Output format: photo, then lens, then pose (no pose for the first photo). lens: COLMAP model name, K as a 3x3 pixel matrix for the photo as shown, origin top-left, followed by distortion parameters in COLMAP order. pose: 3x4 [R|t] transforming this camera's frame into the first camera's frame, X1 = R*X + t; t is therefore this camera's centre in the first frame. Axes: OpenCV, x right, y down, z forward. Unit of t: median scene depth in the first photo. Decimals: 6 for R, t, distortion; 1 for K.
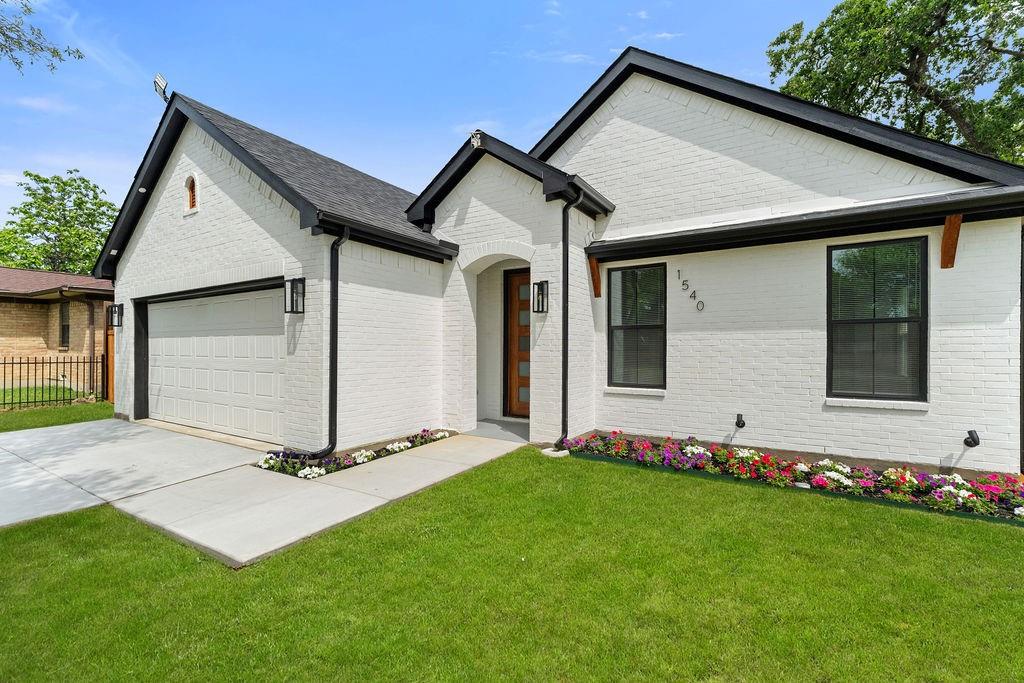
lens RADIAL K [[448.1, 0, 511.8], [0, 448.1, 349.8], [0, 0, 1]] dist [-0.007166, 0.000256]
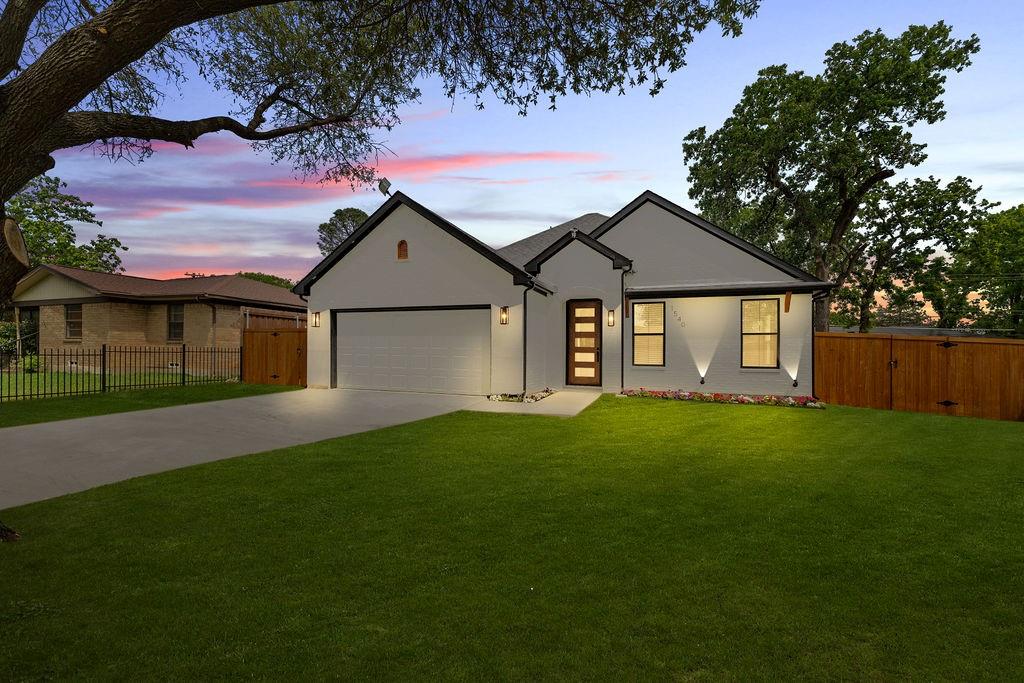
lens RADIAL K [[448.1, 0, 508.7], [0, 448.1, 344.2], [0, 0, 1]] dist [-0.007166, 0.000256]
pose [[0.977903, 0.015351, 0.208494, -0.320975], [-0.011131, 0.999709, -0.021398, 0.017962], [-0.208762, 0.018604, 0.977789, -0.336913]]
